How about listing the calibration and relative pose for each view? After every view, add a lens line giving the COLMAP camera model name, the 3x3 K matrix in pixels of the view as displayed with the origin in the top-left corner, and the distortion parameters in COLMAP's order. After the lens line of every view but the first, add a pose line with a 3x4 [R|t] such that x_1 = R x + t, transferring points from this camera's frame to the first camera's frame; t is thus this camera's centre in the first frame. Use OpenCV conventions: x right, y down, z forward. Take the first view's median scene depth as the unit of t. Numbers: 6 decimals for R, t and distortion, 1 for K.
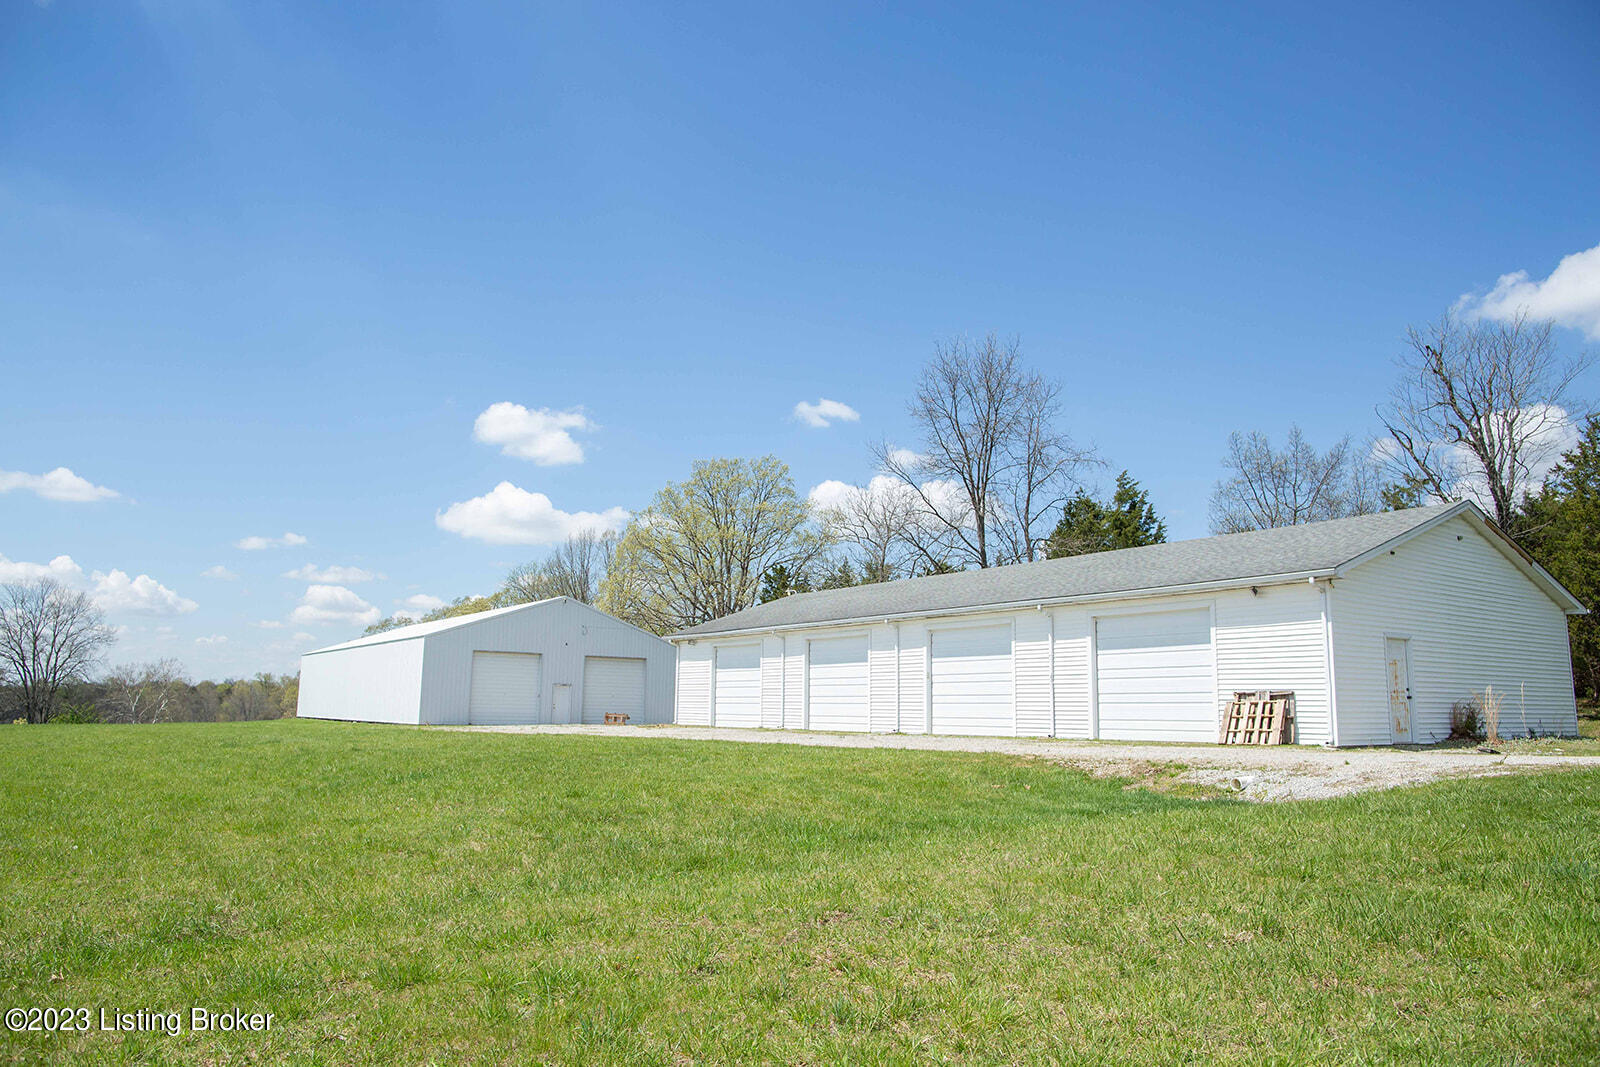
lens RADIAL K [[1106.7, 0, 796.5], [0, 1106.7, 538.2], [0, 0, 1]] dist [-0.030760, 0.042597]
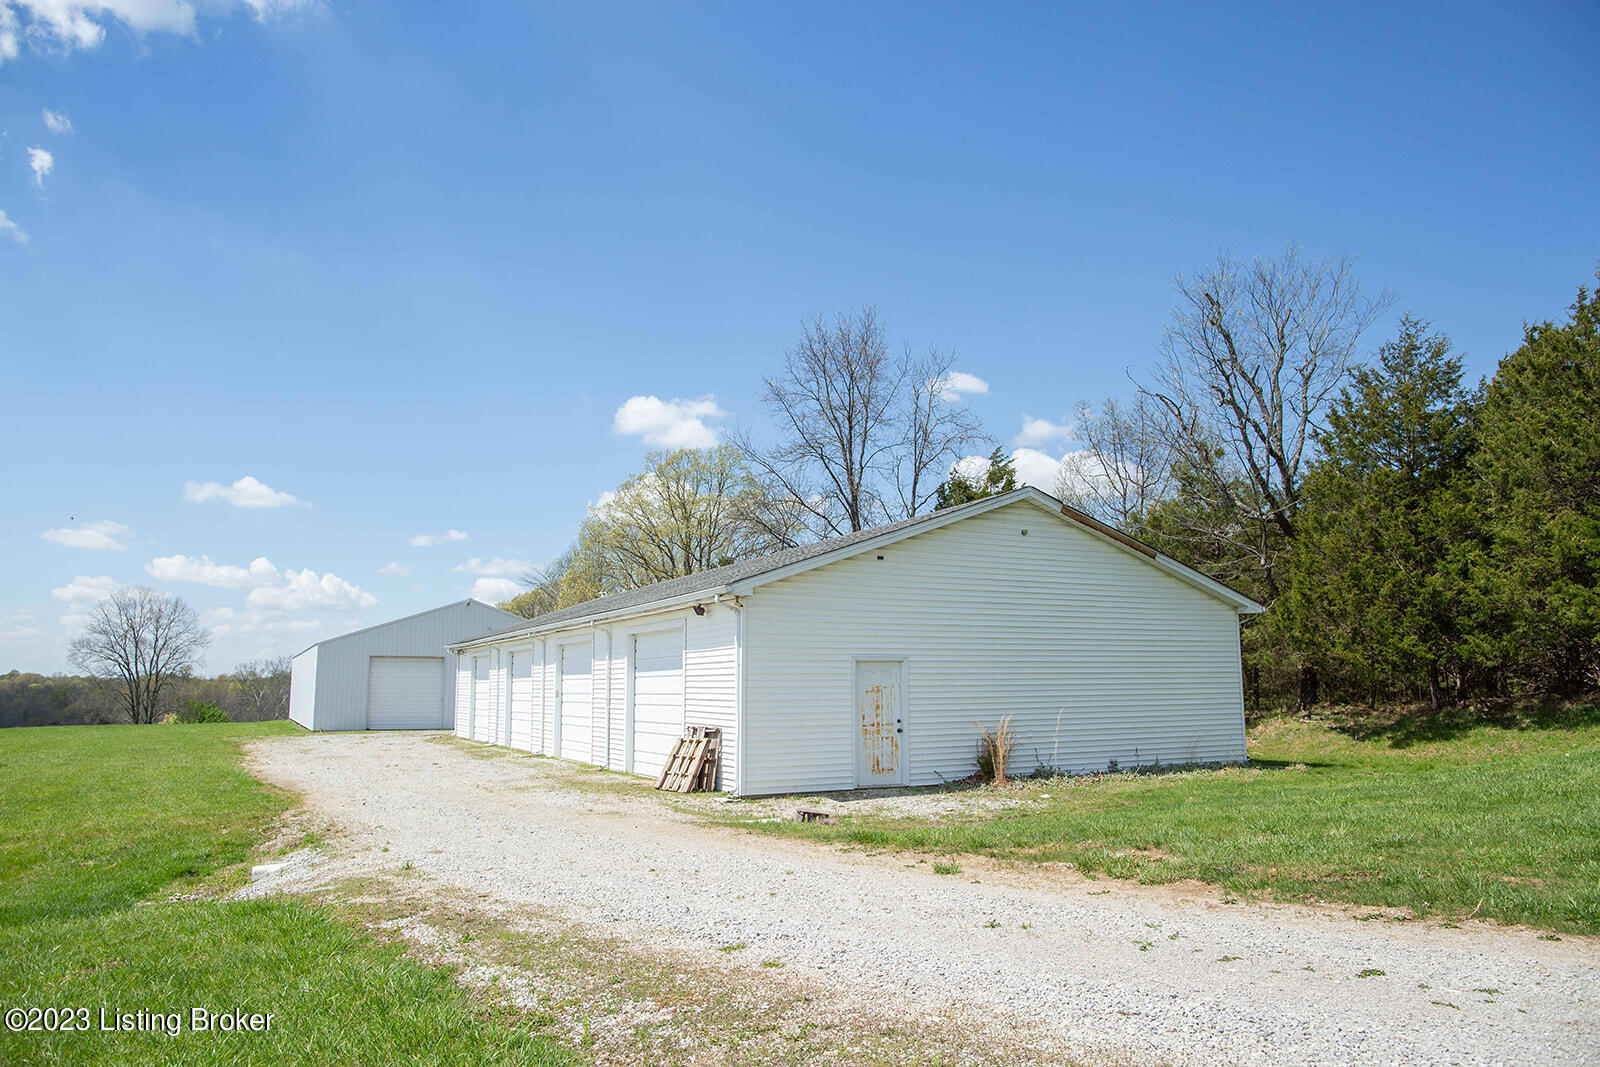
lens RADIAL K [[1106.7, 0, 809.1], [0, 1106.7, 523.9], [0, 0, 1]] dist [-0.030760, 0.042597]
pose [[0.988268, -0.038762, -0.147730, 0.275849], [0.039875, 0.999194, 0.004577, -0.008205], [0.147434, -0.010414, 0.989017, 0.072267]]
